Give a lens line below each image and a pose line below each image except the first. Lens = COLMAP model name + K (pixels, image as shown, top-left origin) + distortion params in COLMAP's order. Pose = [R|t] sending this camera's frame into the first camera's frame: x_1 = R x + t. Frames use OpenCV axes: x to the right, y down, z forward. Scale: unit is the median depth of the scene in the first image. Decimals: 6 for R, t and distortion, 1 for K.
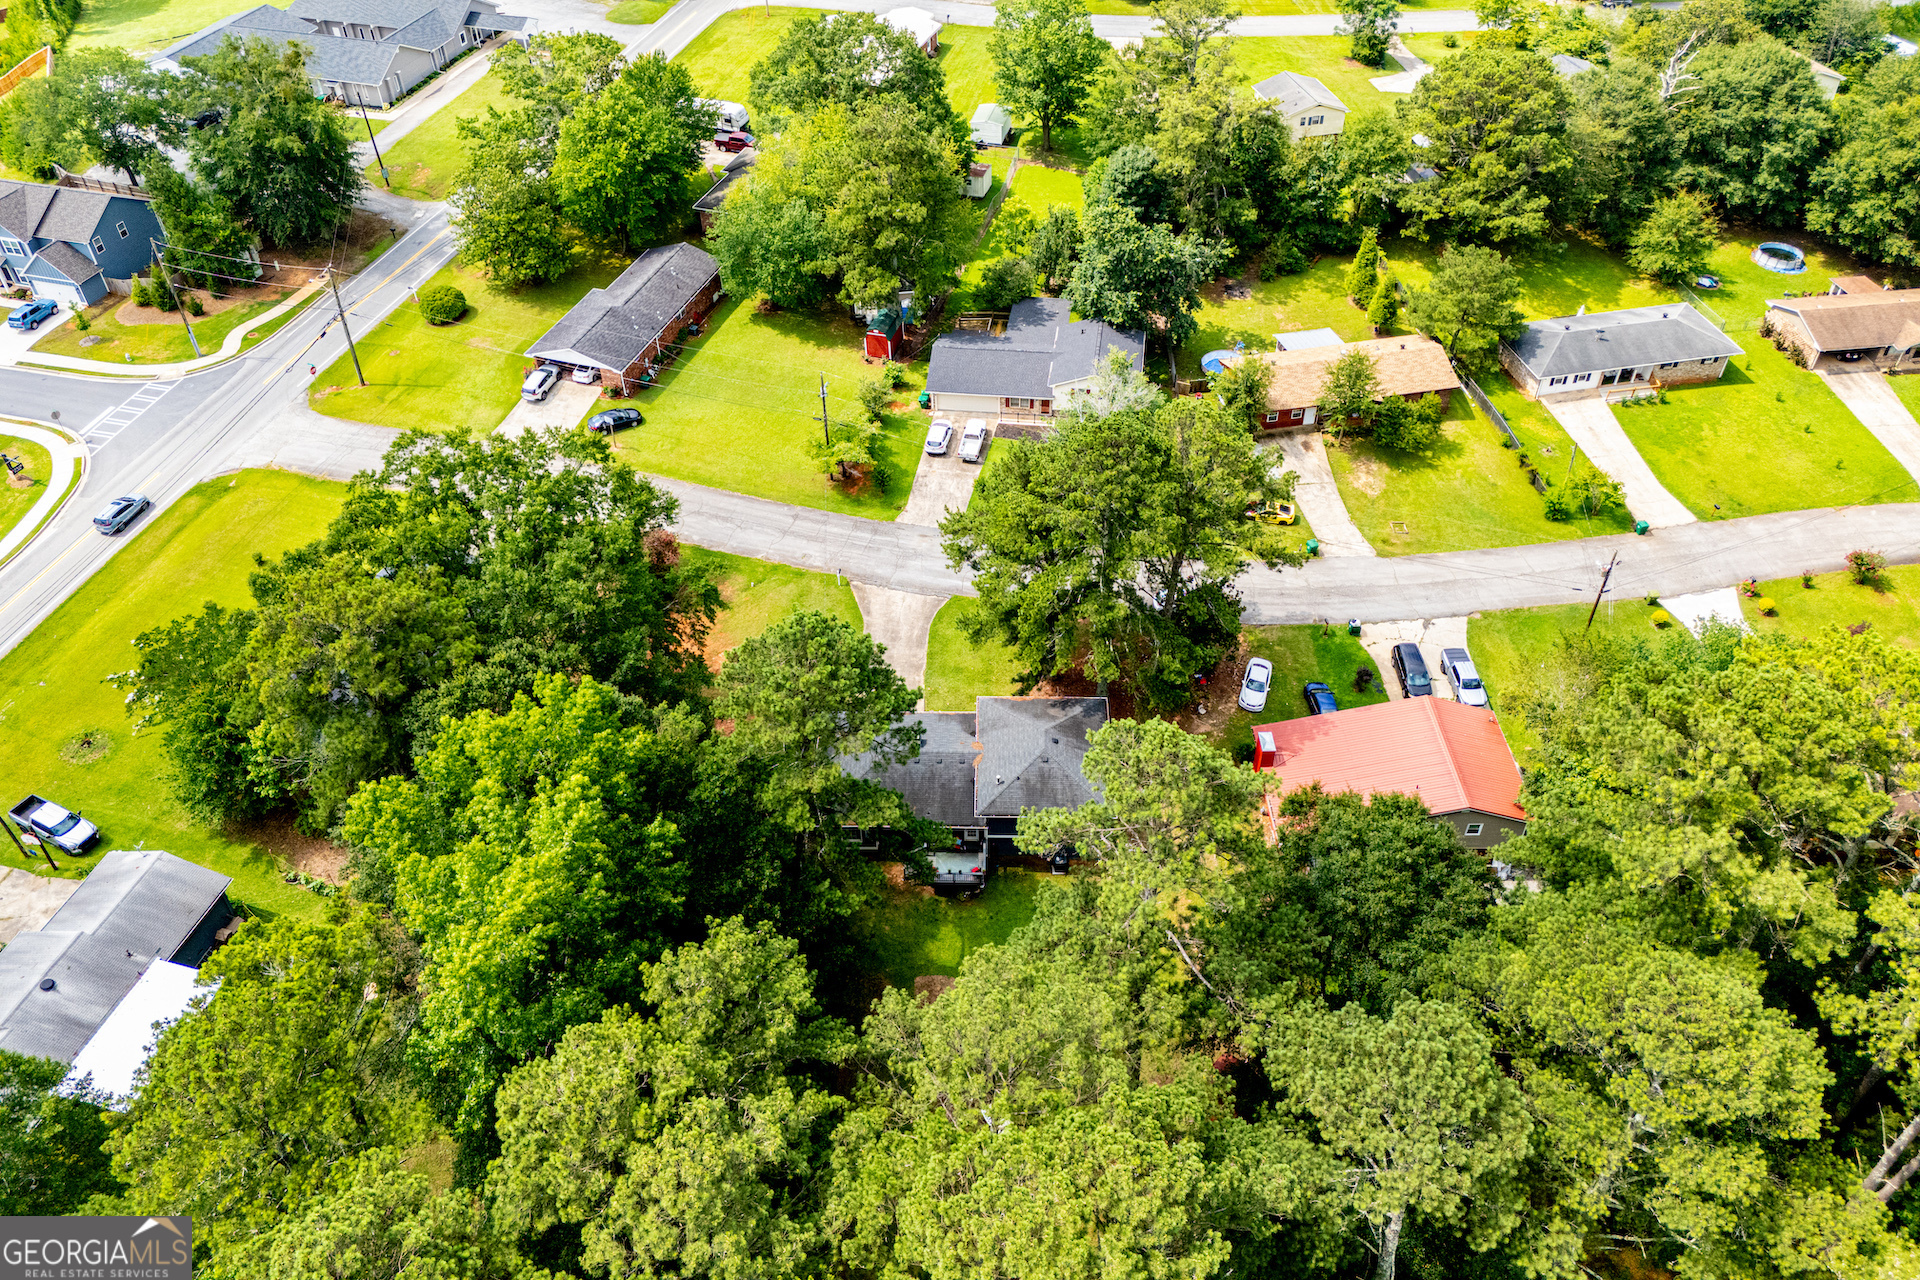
lens RADIAL K [[1444.0, 0, 956.2], [0, 1444.0, 636.5], [0, 0, 1]] dist [0.056668, -0.050269]
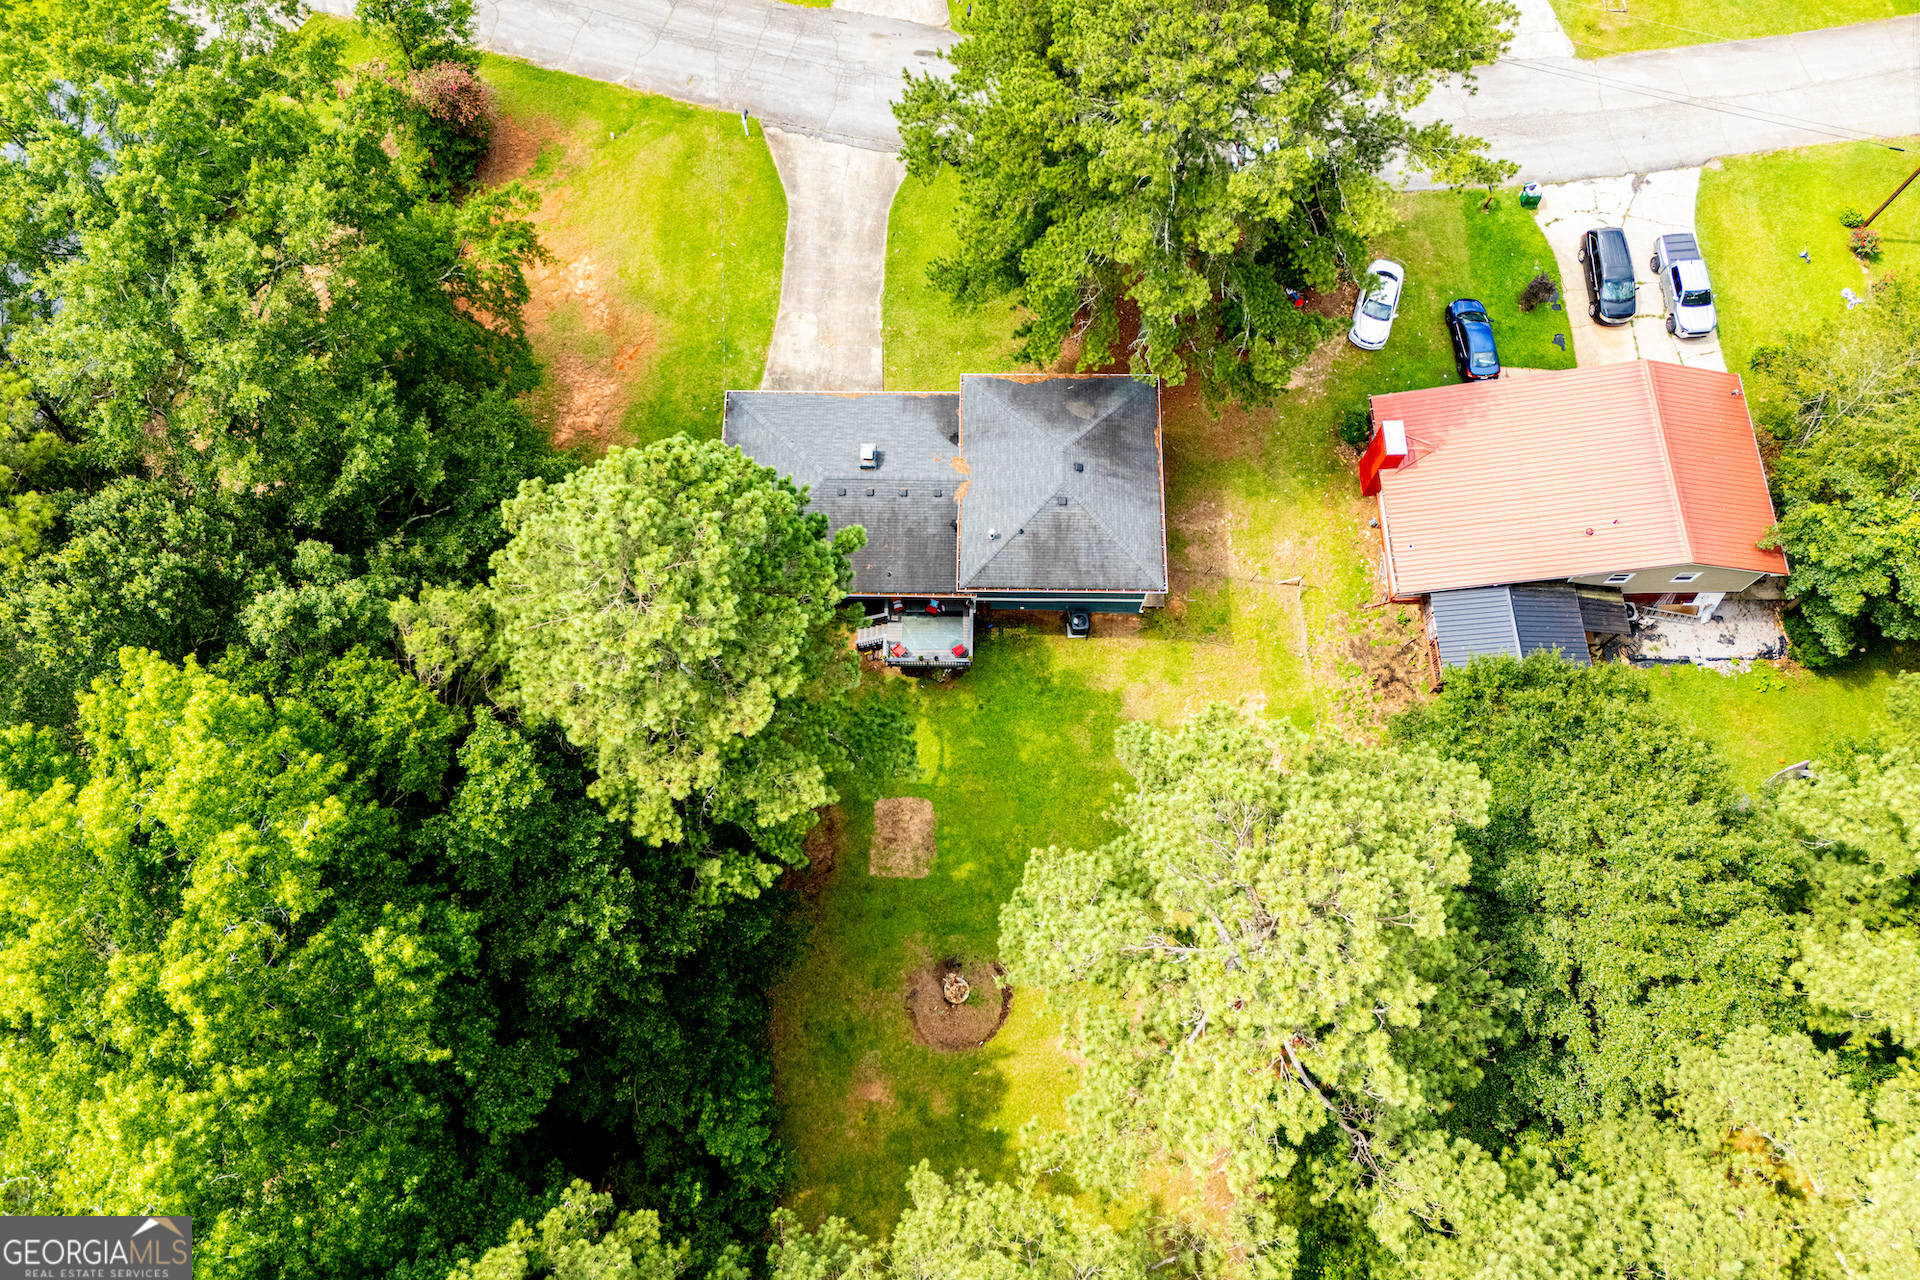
lens RADIAL K [[1444.0, 0, 960.9], [0, 1444.0, 636.5], [0, 0, 1]] dist [0.056668, -0.050269]
pose [[0.999943, -0.008064, 0.007000, 0.008853], [0.003980, 0.889728, 0.456474, -0.144107], [-0.009909, -0.456421, 0.889709, 0.345930]]
